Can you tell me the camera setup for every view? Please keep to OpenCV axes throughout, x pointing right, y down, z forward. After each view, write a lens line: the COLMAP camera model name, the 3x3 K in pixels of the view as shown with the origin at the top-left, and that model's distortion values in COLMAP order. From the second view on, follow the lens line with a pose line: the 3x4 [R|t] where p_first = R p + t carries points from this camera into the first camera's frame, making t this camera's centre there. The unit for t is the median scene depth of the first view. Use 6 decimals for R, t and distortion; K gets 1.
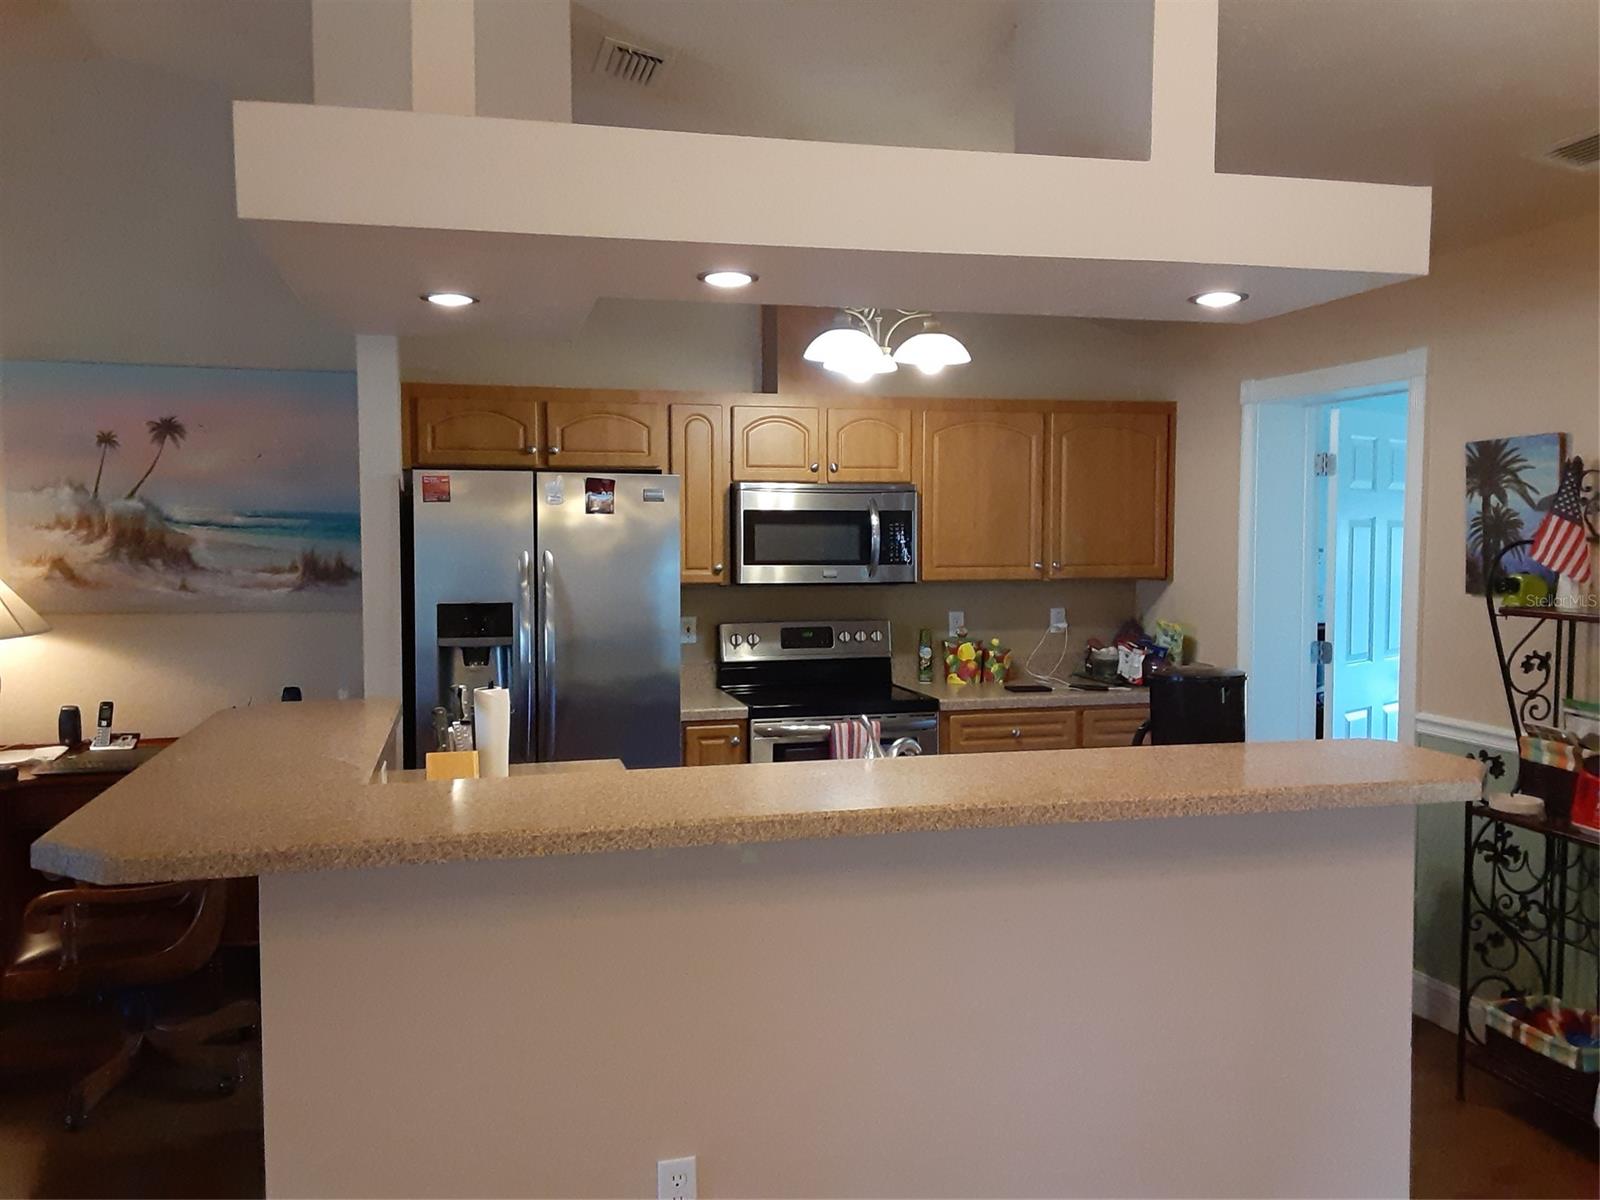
lens RADIAL K [[1346.2, 0, 800.0], [0, 1346.2, 600.0], [0, 0, 1]] dist [-0.051052, -0.000441]
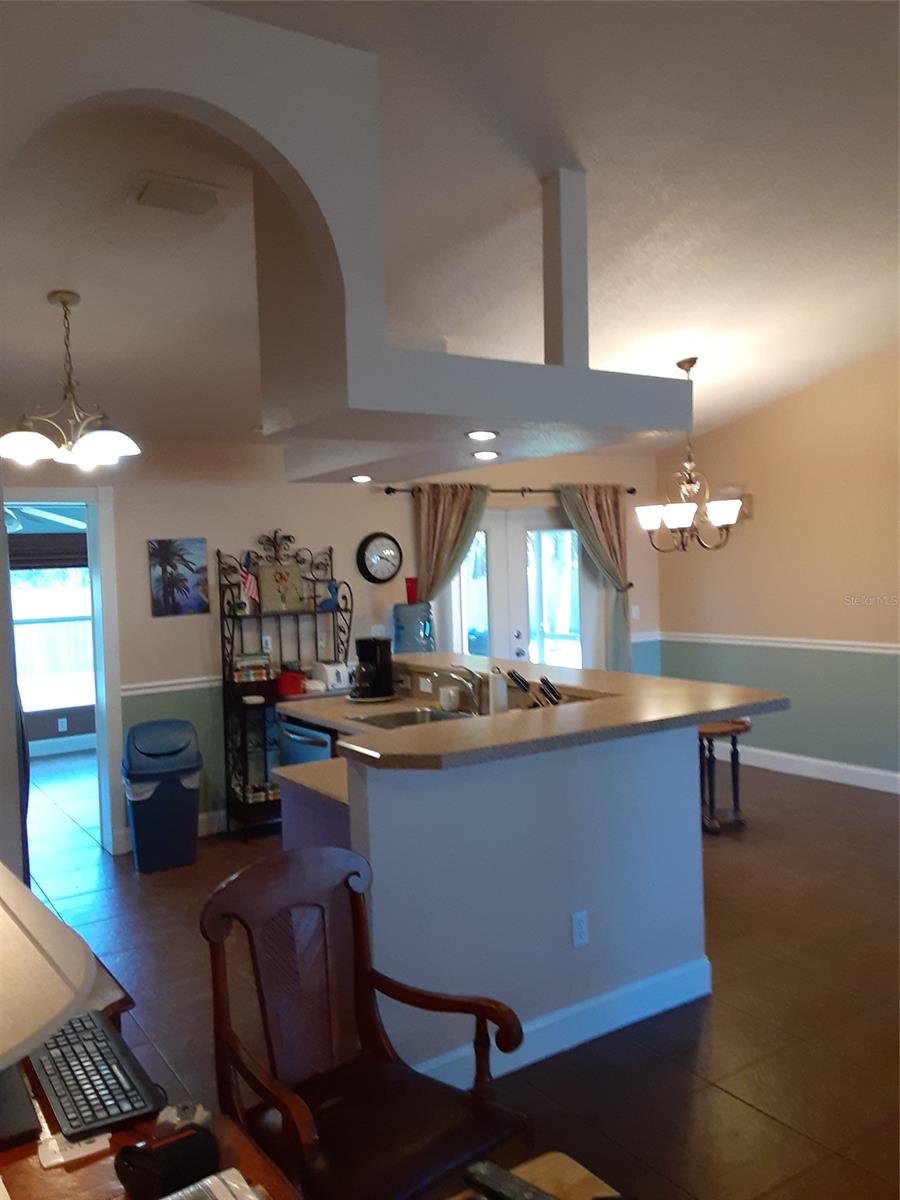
lens RADIAL K [[974.0, 0, 450.0], [0, 974.0, 600.0], [0, 0, 1]] dist [-0.010233, -0.001552]
pose [[-0.336534, -0.023559, 0.941377, -1.045802], [0.088242, 0.994499, 0.056434, -0.075088], [-0.937528, 0.102061, -0.332604, 1.109508]]
